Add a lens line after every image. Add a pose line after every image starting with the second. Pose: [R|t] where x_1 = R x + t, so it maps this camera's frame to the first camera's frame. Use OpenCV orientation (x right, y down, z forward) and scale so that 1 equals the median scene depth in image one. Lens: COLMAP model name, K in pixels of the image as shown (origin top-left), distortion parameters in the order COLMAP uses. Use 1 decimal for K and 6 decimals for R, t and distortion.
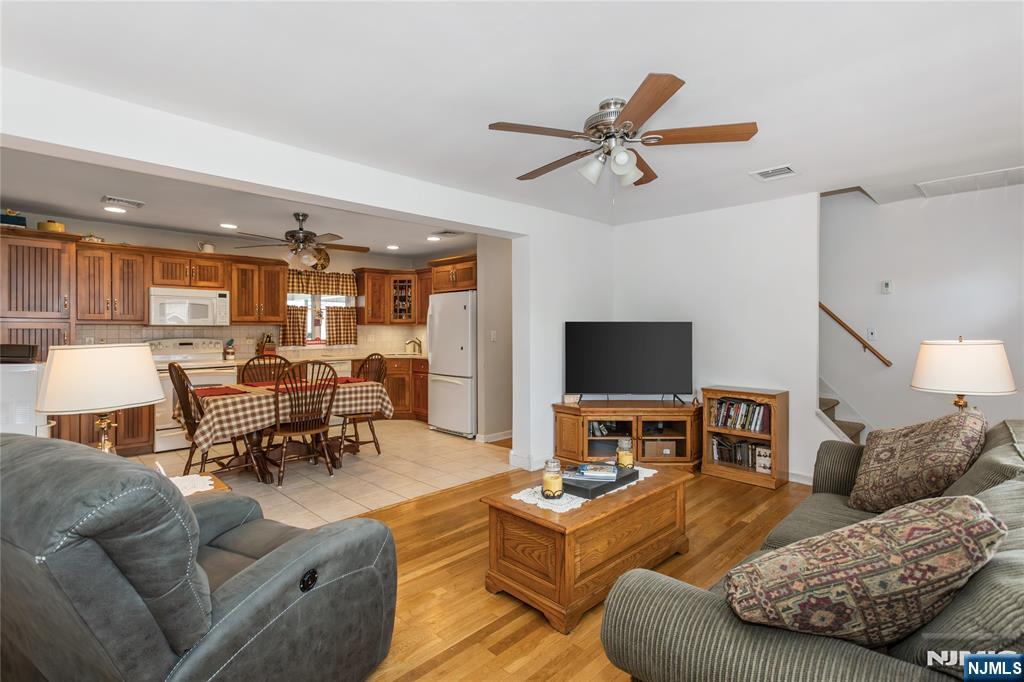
lens RADIAL K [[497.5, 0, 517.9], [0, 497.5, 327.1], [0, 0, 1]] dist [0.004691, 0.000068]
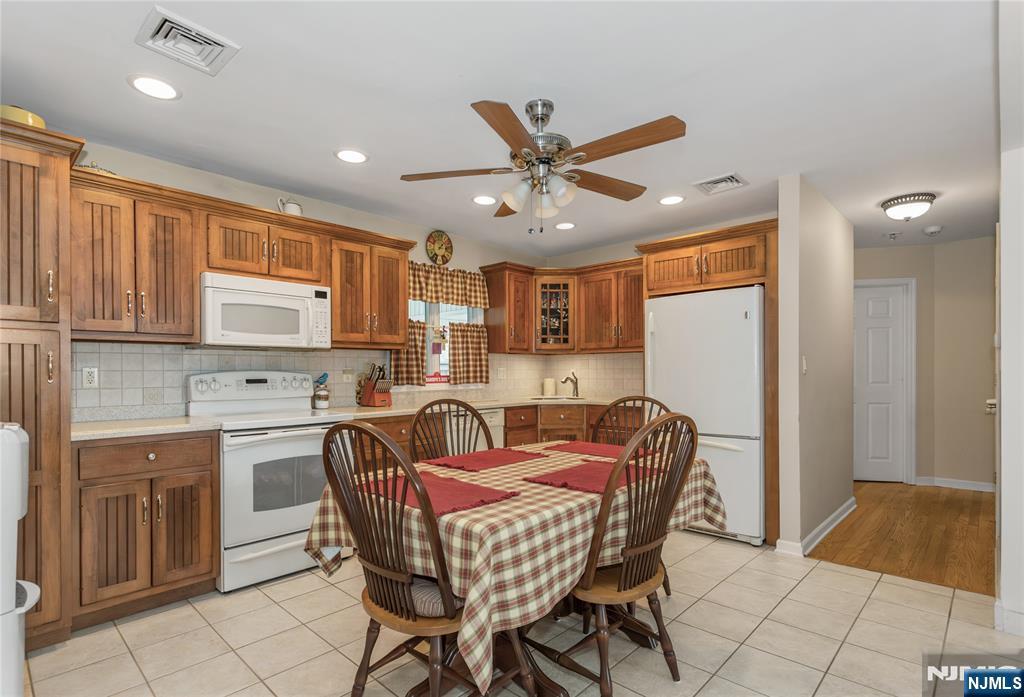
lens RADIAL K [[516.1, 0, 498.2], [0, 516.1, 371.5], [0, 0, 1]] dist [0.000096, 0.002456]
pose [[0.999918, -0.002740, 0.012514, -0.380901], [0.002685, 0.999987, 0.004371, 0.020157], [-0.012526, -0.004337, 0.999912, 0.396441]]
